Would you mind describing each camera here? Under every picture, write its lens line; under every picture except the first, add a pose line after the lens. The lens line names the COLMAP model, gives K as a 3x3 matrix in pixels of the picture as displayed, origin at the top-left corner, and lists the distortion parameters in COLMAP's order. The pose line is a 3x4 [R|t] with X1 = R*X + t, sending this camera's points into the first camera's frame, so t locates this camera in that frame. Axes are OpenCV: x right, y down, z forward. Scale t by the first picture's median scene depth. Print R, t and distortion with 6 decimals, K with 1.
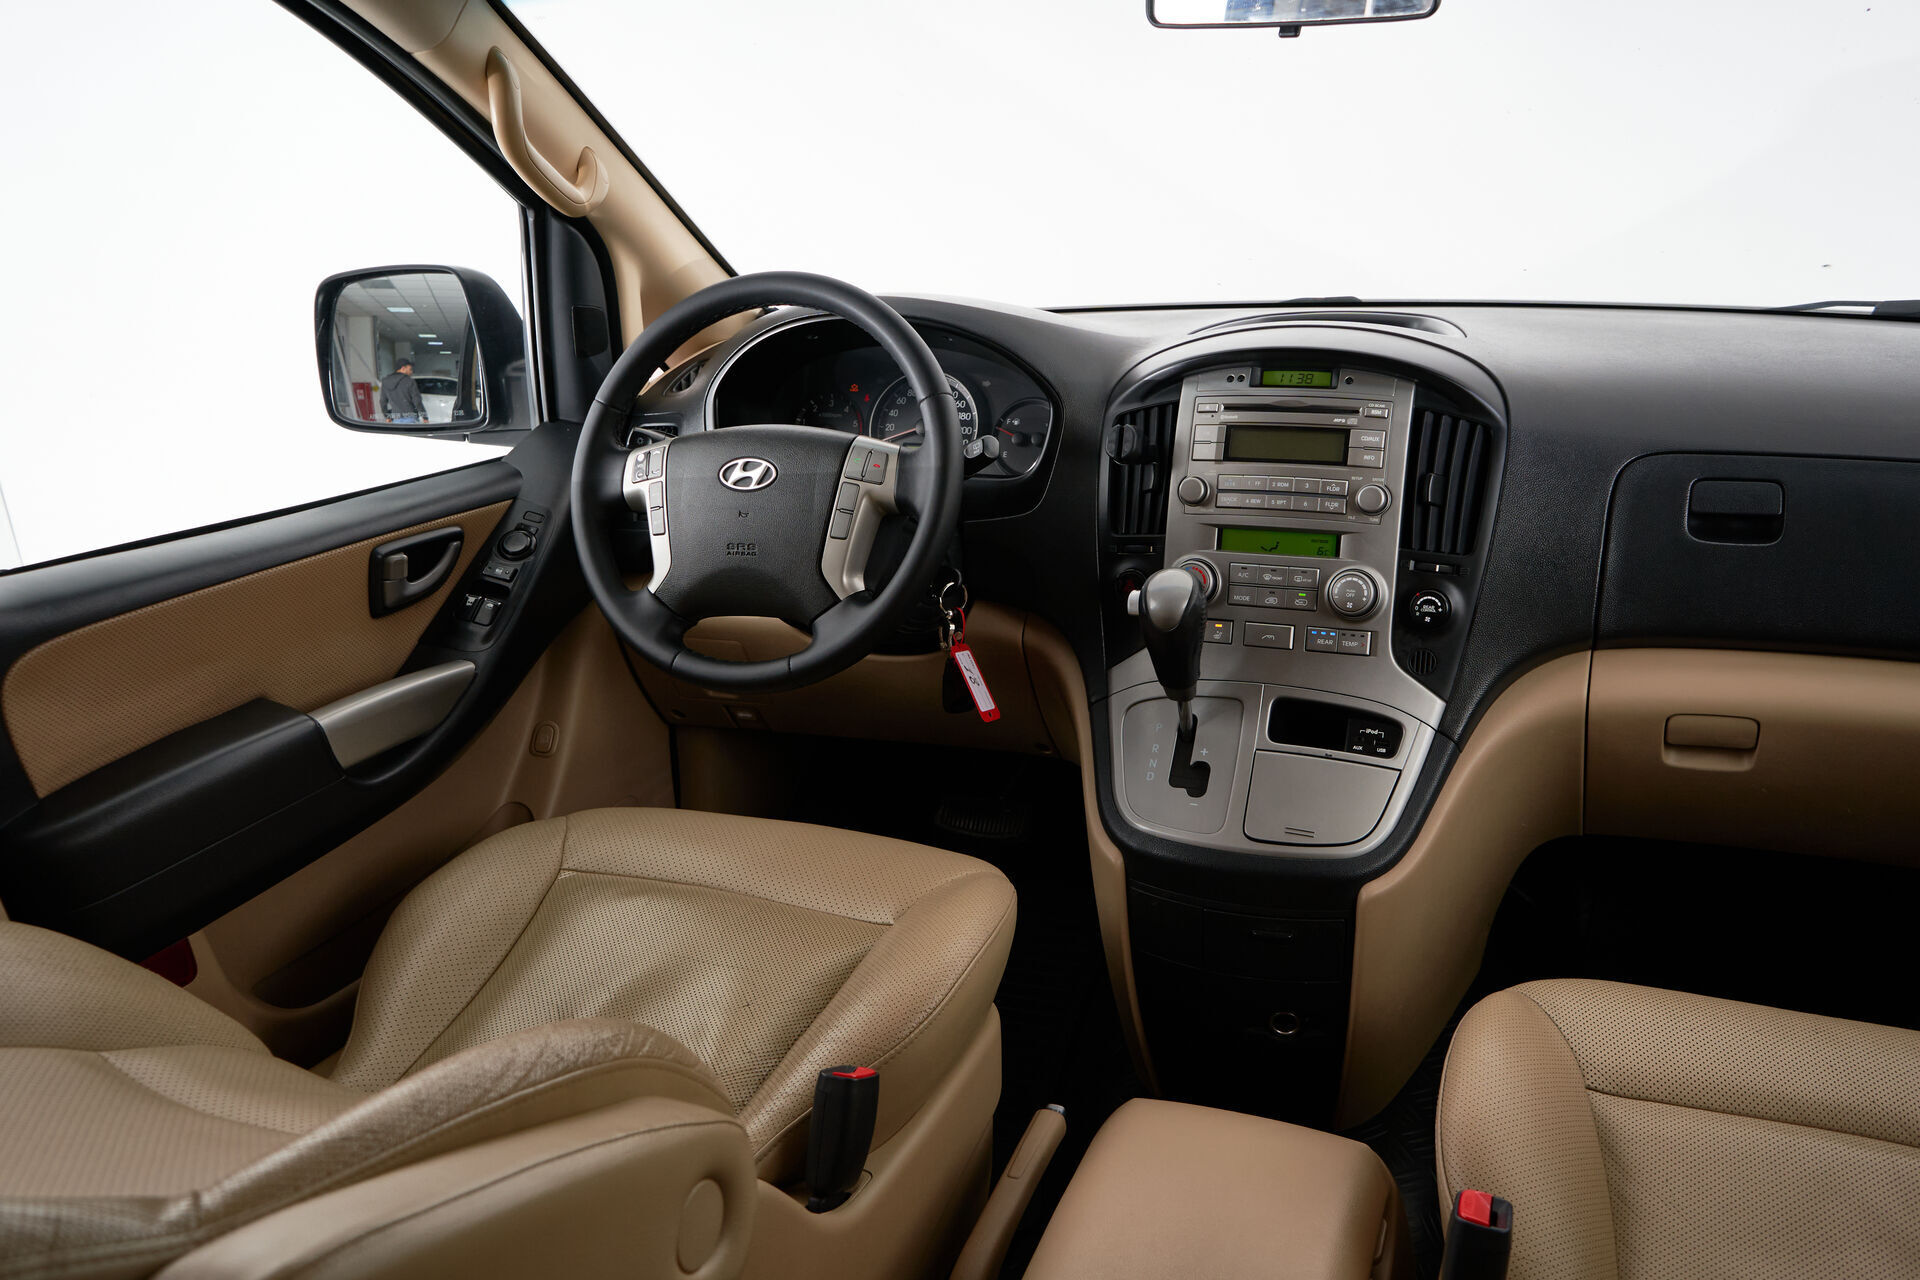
lens RADIAL K [[1572.8, 0, 958.7], [0, 1572.8, 638.0], [0, 0, 1]] dist [0.003078, -0.004412]
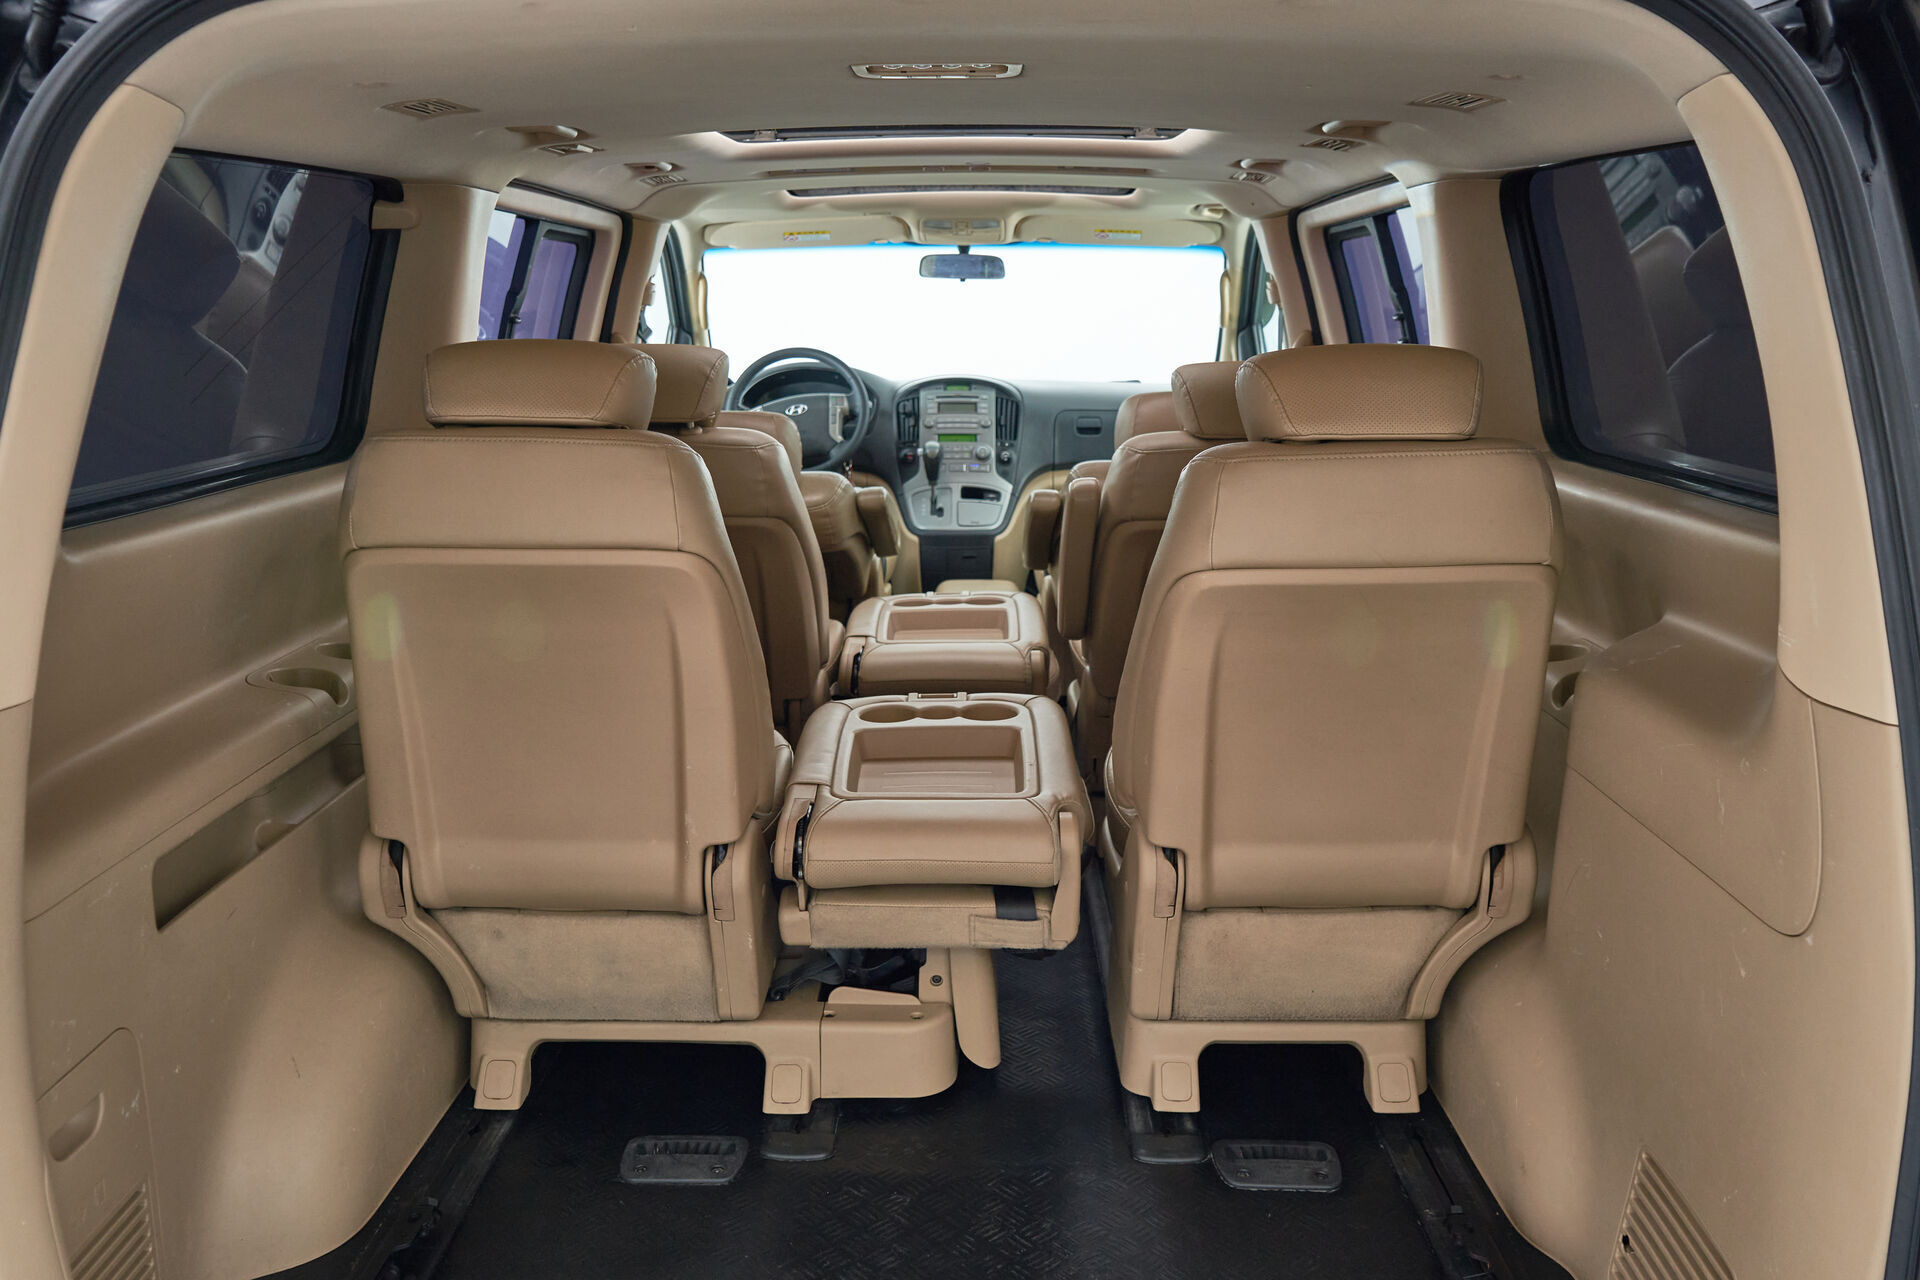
lens RADIAL K [[1553.8, 0, 961.3], [0, 1553.8, 635.8], [0, 0, 1]] dist [0.011712, 0.001190]
pose [[0.929523, -0.028761, 0.367640, -0.939858], [0.081402, 0.988364, -0.128492, 0.727720], [-0.359667, 0.149363, 0.921049, -1.789595]]
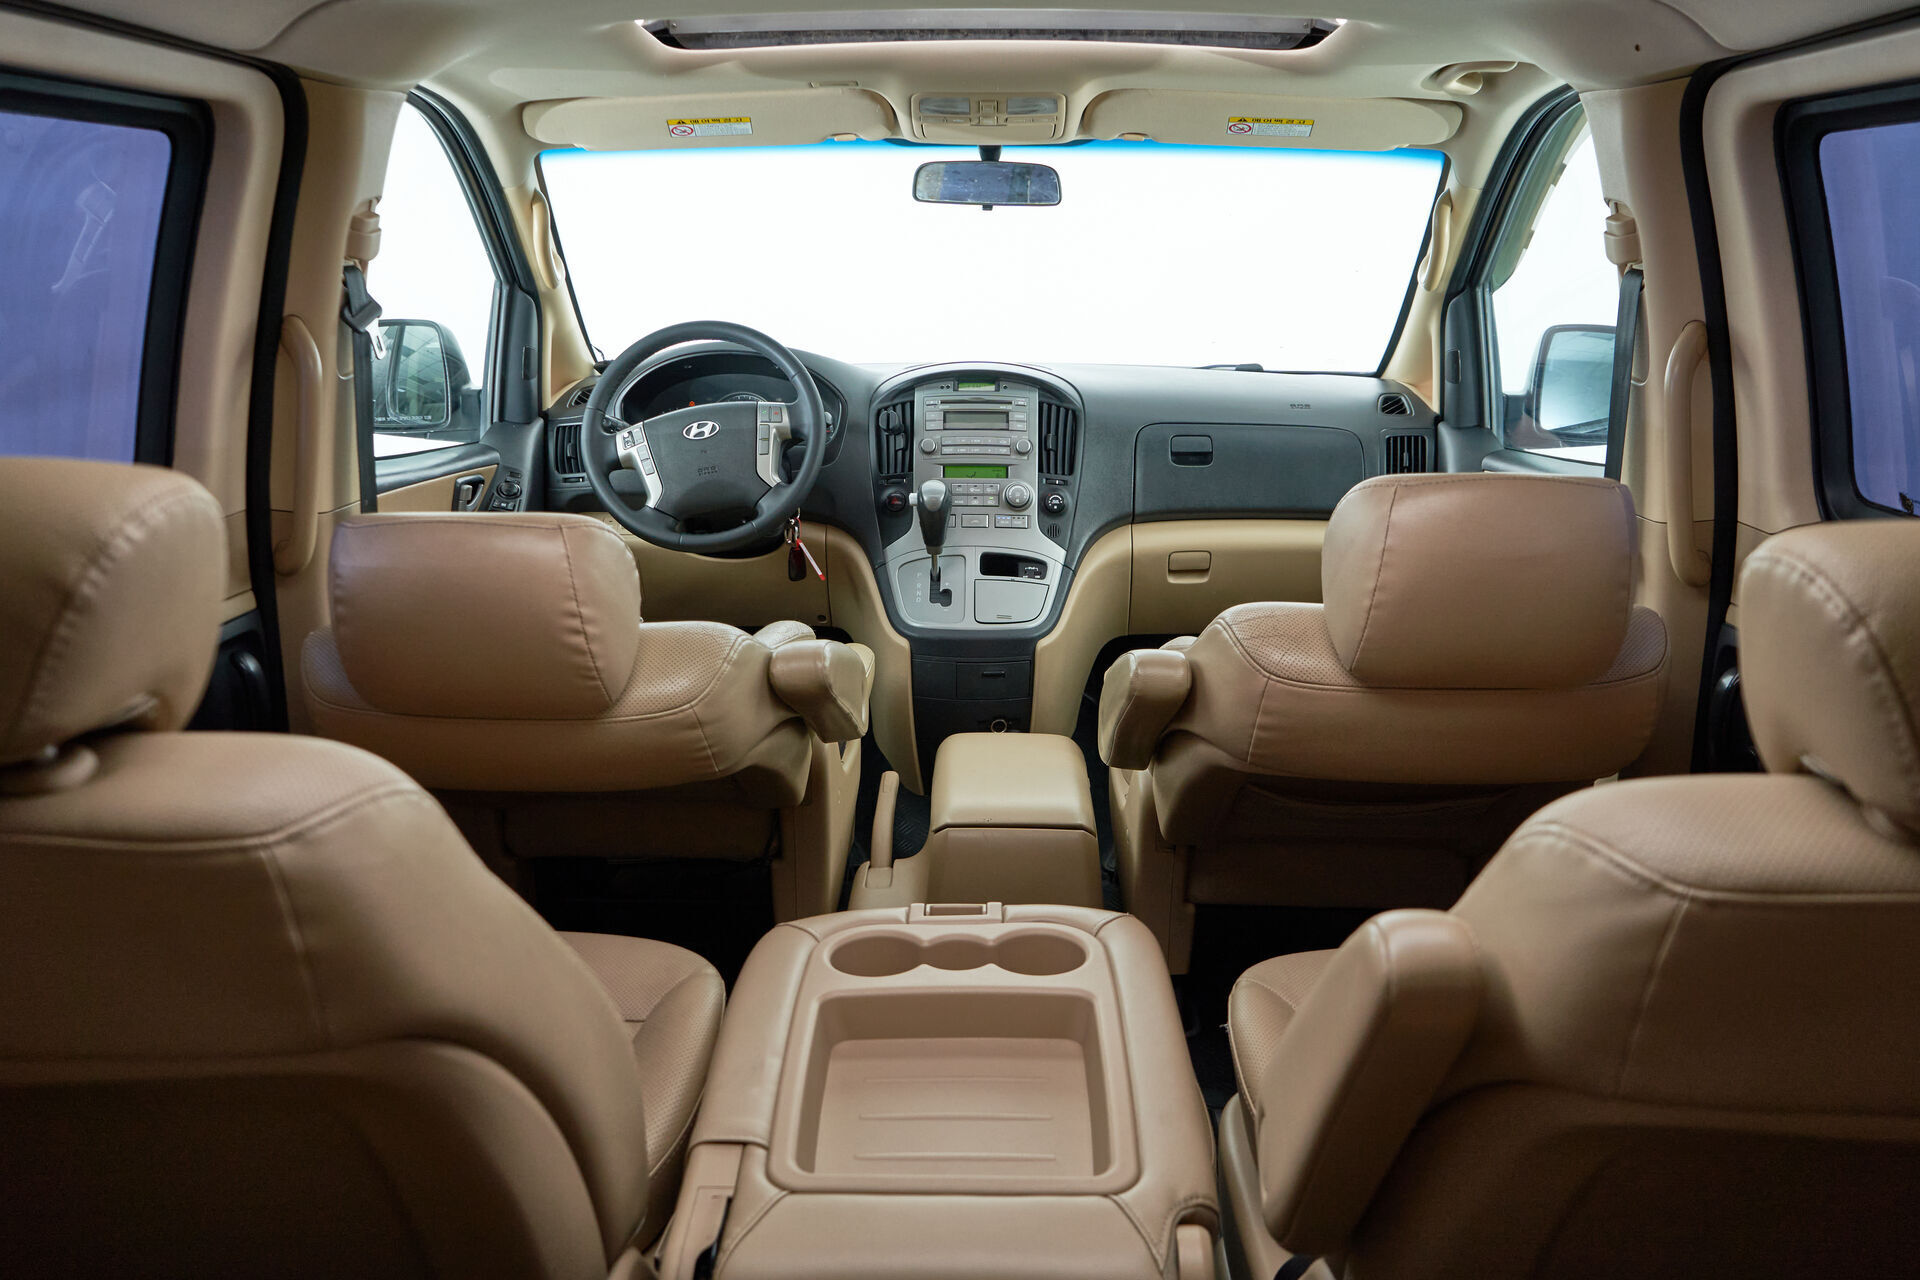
lens RADIAL K [[1571.4, 0, 960.0], [0, 1571.4, 640.0], [0, 0, 1]] dist [0.008255, -0.001581]
pose [[0.932660, -0.038870, 0.358655, -0.499422], [0.071793, 0.994291, -0.078936, 0.288323], [-0.353539, 0.099370, 0.930127, -0.721705]]
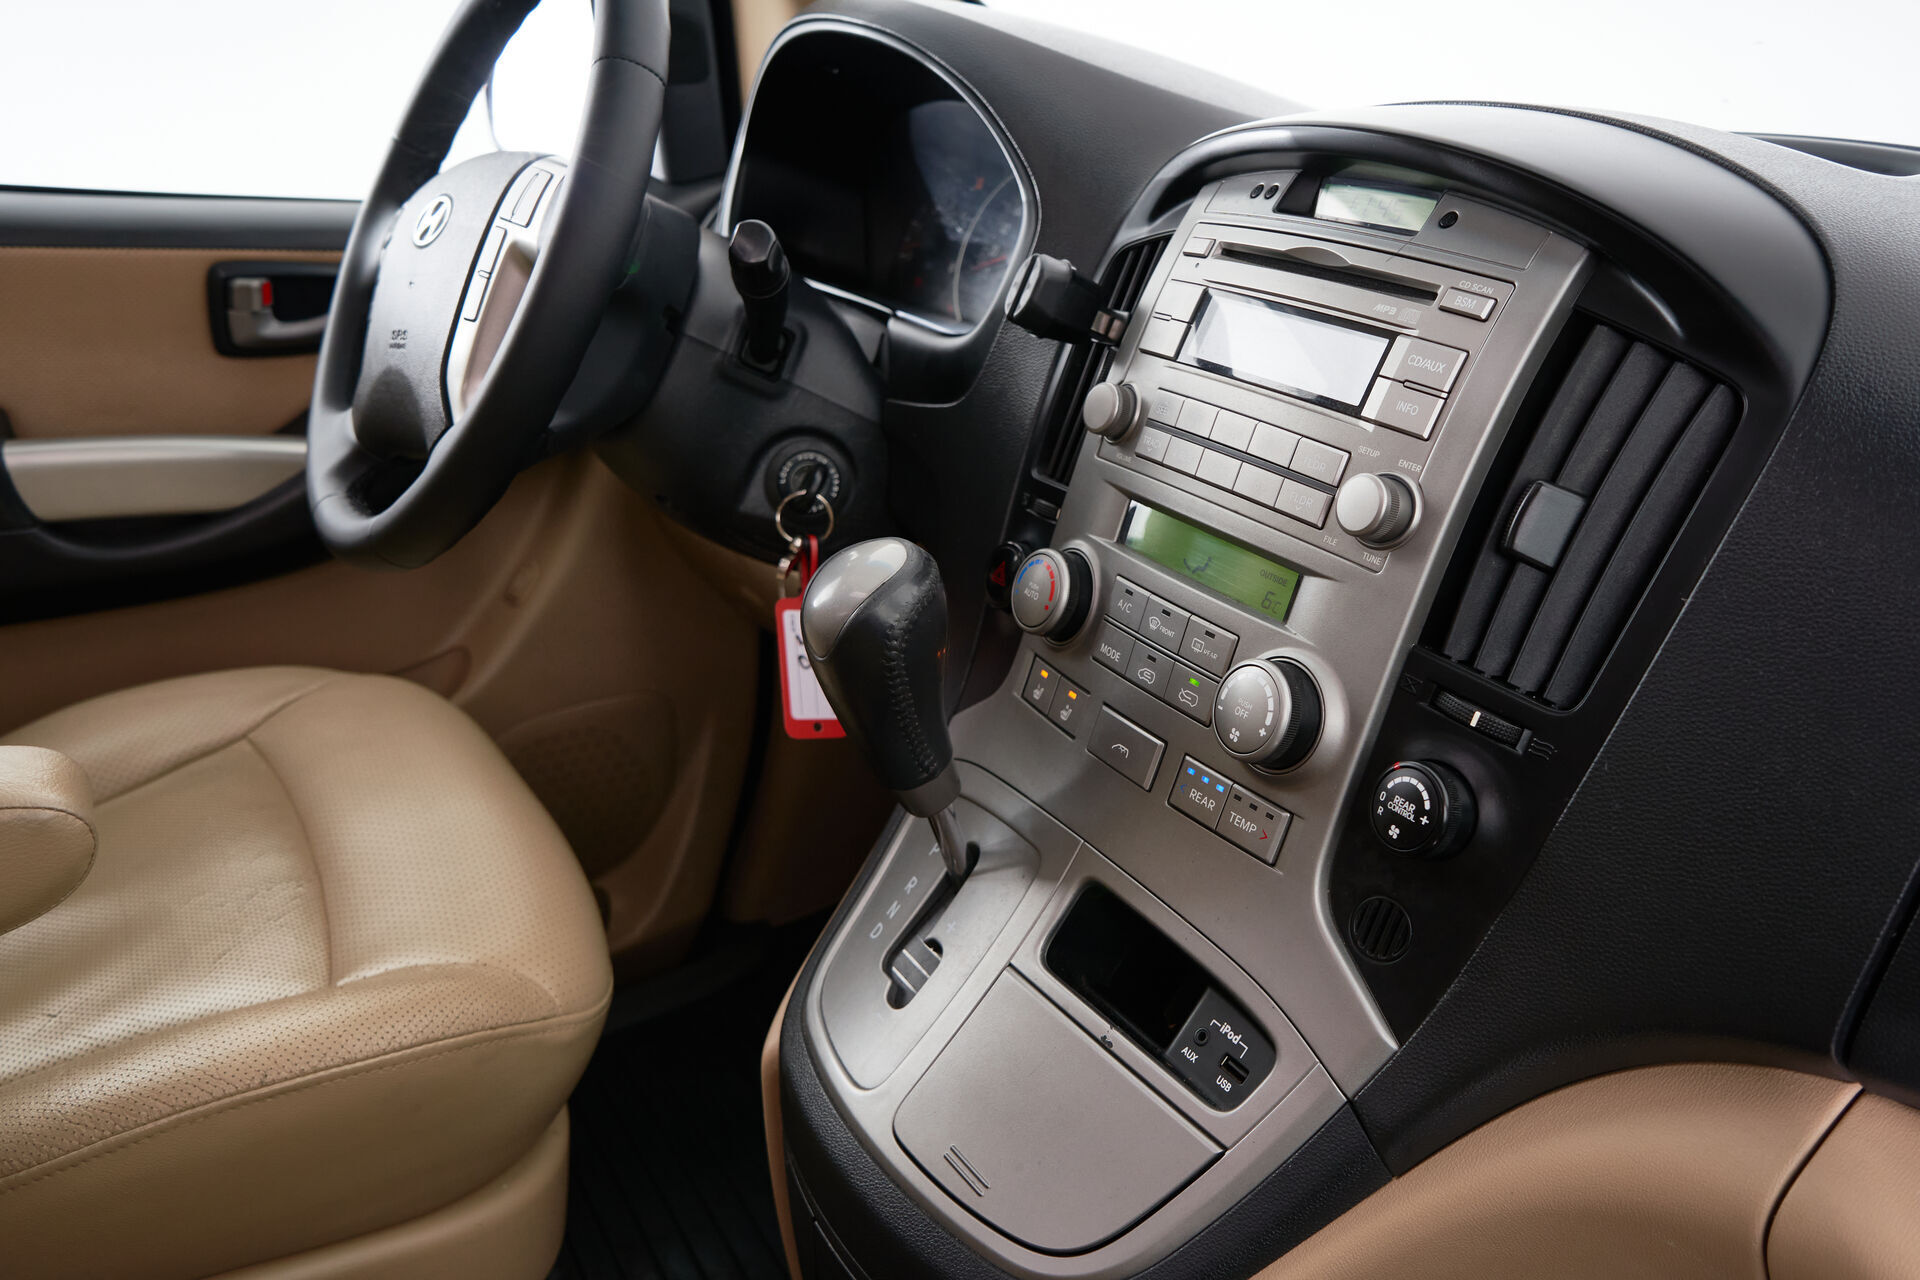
lens RADIAL K [[1589.5, 0, 955.6], [0, 1589.5, 643.9], [0, 0, 1]] dist [0.013486, 0.002802]
pose [[0.787956, 0.288795, -0.543804, 0.407800], [-0.256998, 0.956829, 0.135755, -0.081824], [0.559533, 0.032788, 0.828159, 0.592725]]
